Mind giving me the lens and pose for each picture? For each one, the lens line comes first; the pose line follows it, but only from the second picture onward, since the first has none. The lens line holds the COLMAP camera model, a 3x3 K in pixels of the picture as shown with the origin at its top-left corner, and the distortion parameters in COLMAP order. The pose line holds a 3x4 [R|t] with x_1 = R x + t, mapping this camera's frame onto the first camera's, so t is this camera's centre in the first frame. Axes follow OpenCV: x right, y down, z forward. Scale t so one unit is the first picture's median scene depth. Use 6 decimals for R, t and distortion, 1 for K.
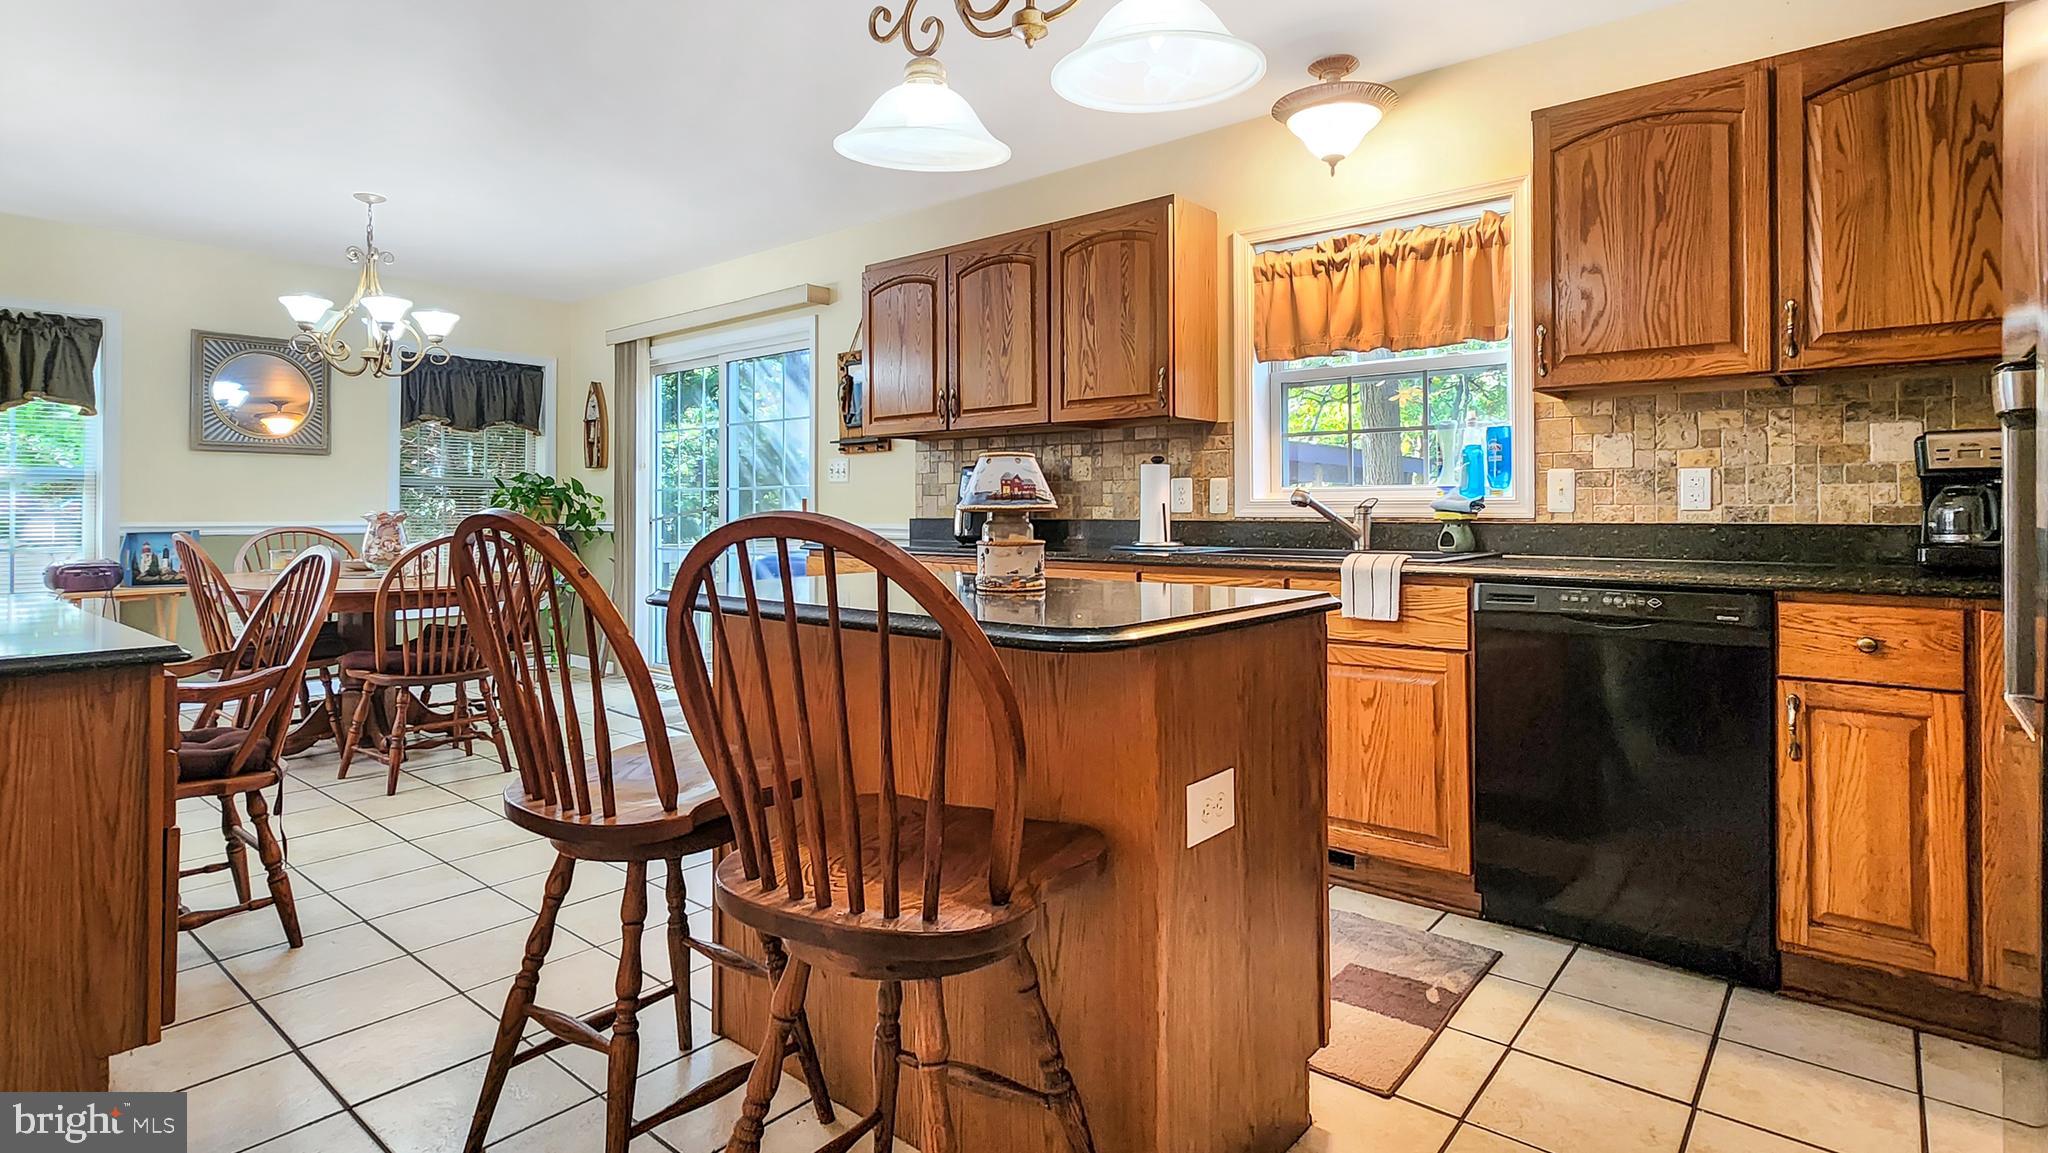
lens RADIAL K [[1007.8, 0, 1016.2], [0, 1007.8, 511.3], [0, 0, 1]] dist [-0.000120, 0.000524]
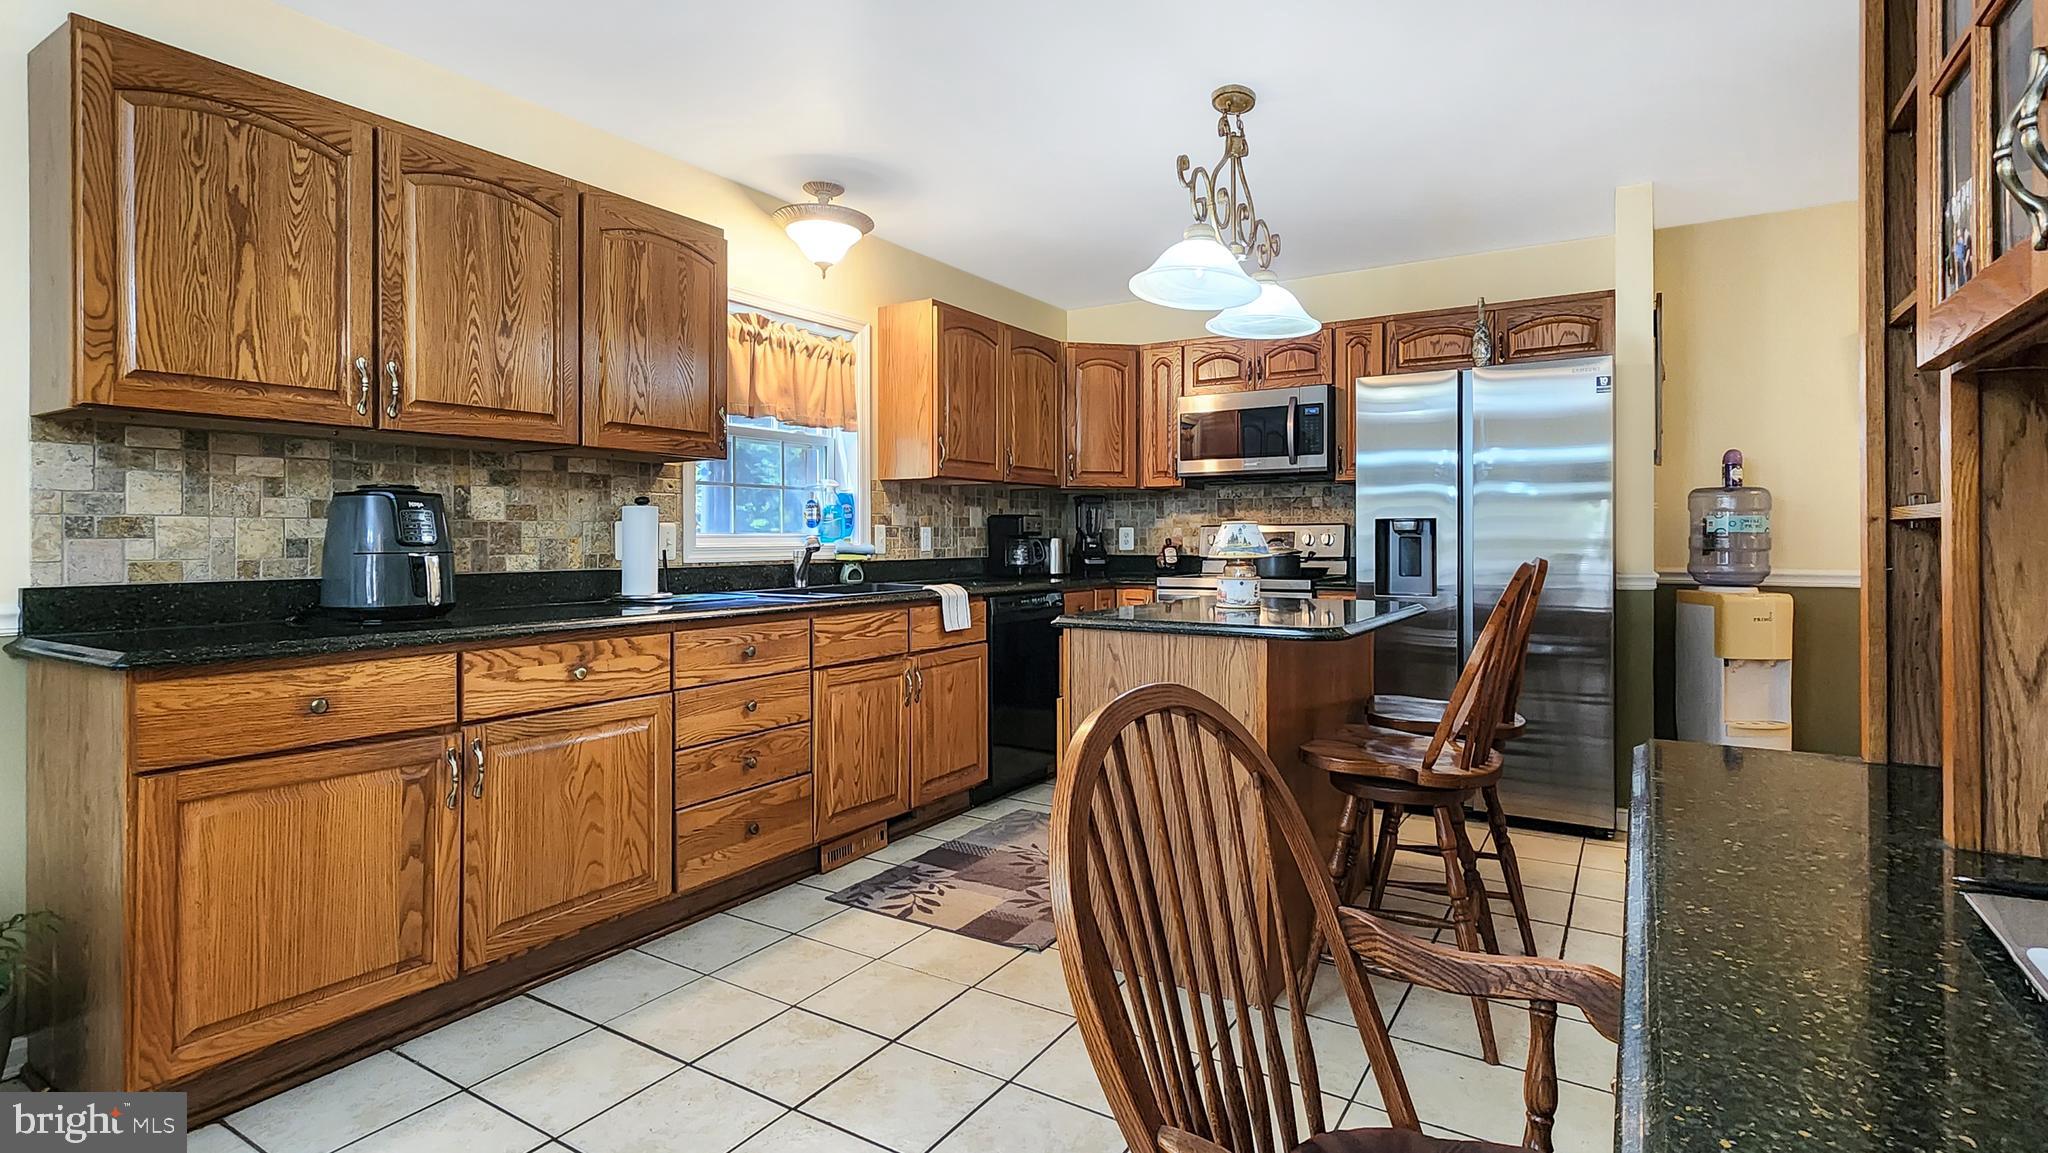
lens RADIAL K [[985.8, 0, 1027.0], [0, 985.8, 544.3], [0, 0, 1]] dist [-0.001776, -0.000267]
pose [[-0.135531, -0.008265, 0.990739, -0.708934], [0.000361, 0.999965, 0.008391, -0.018628], [-0.990773, 0.001495, -0.135524, 0.729332]]
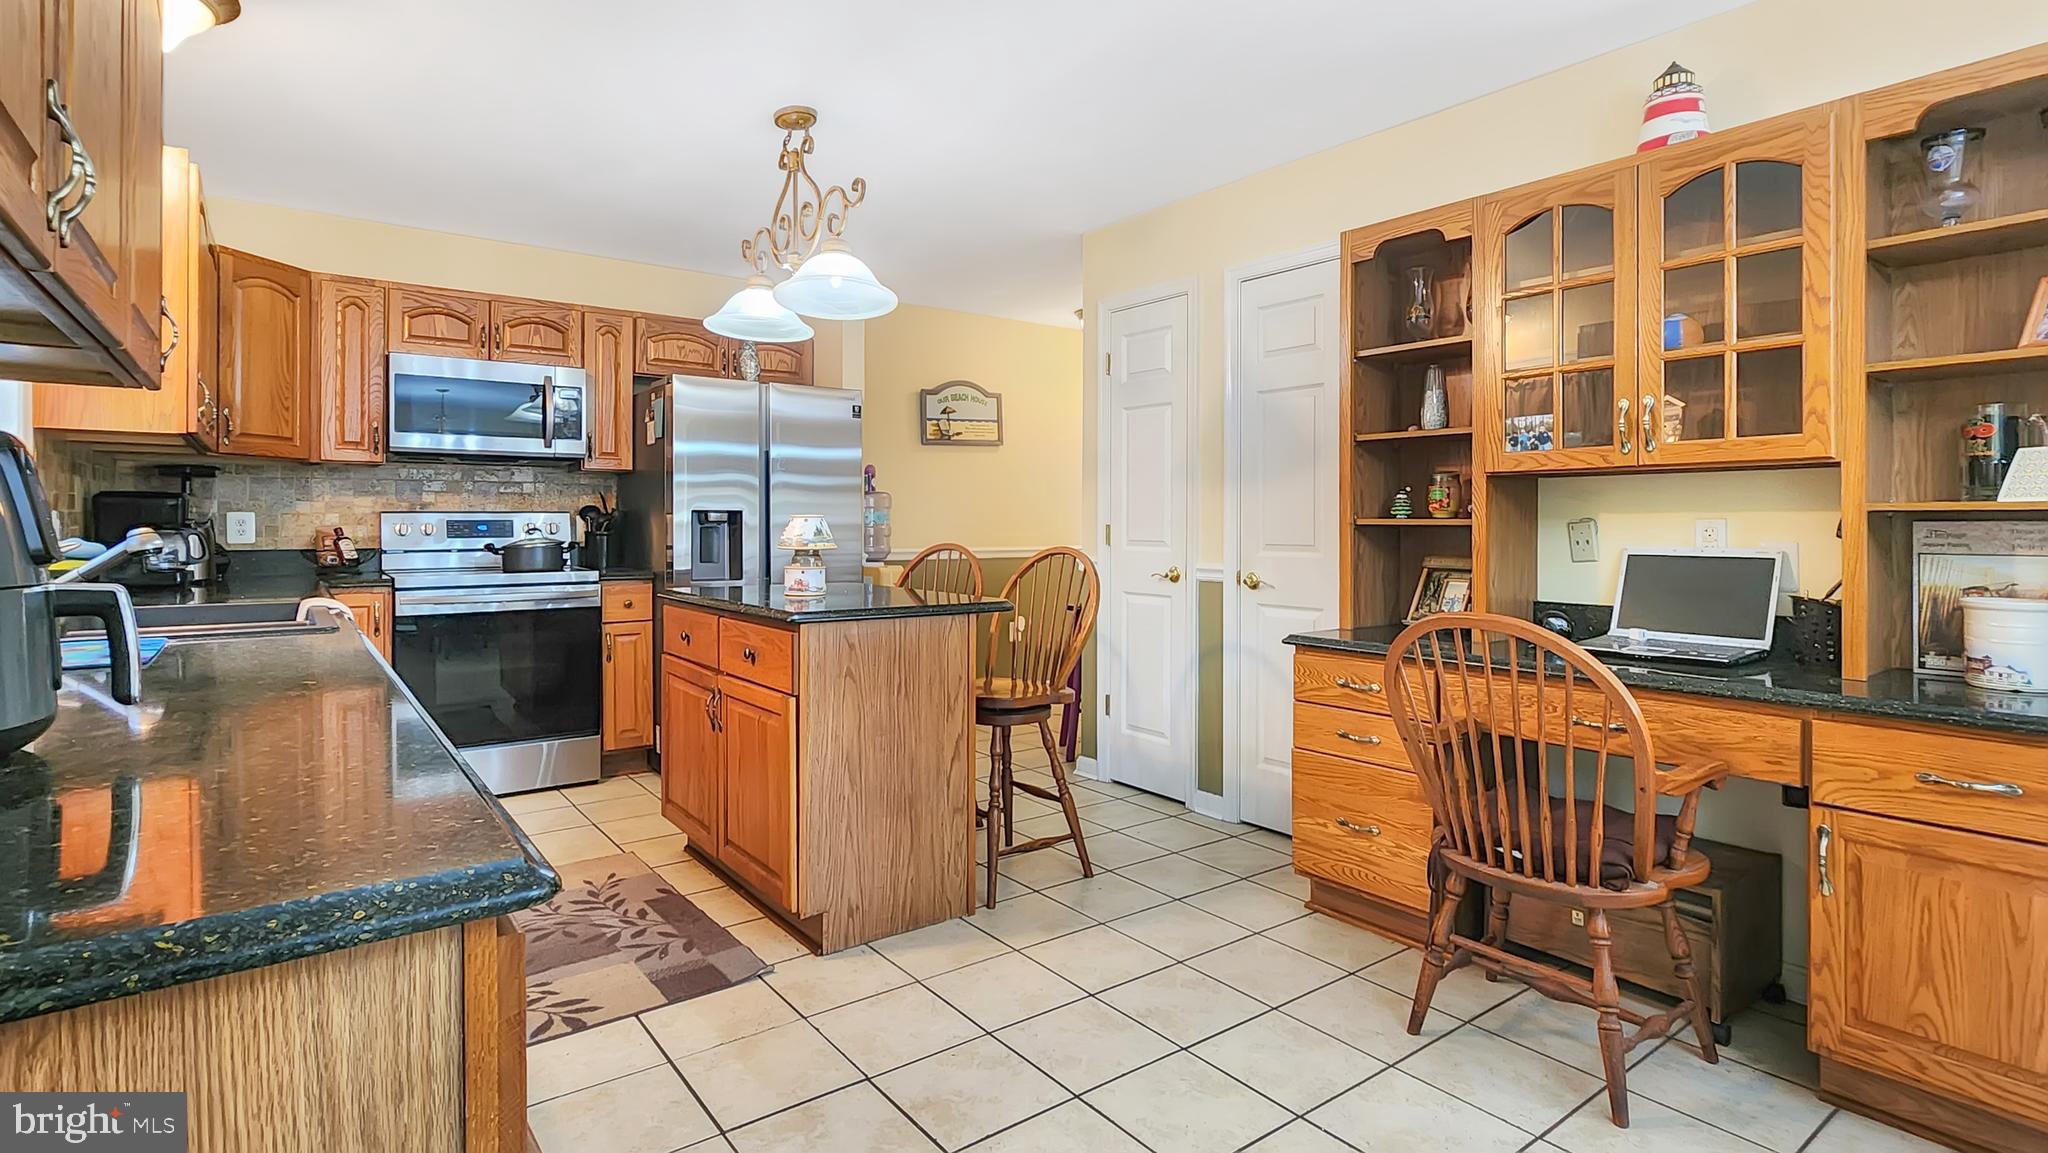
lens RADIAL K [[1007.8, 0, 1016.2], [0, 1007.8, 511.3], [0, 0, 1]] dist [-0.000120, 0.000524]
pose [[-0.974900, -0.002956, 0.222625, -0.347236], [-0.005451, 0.999929, -0.010596, -0.024805], [-0.222578, -0.011543, -0.974847, 1.223561]]
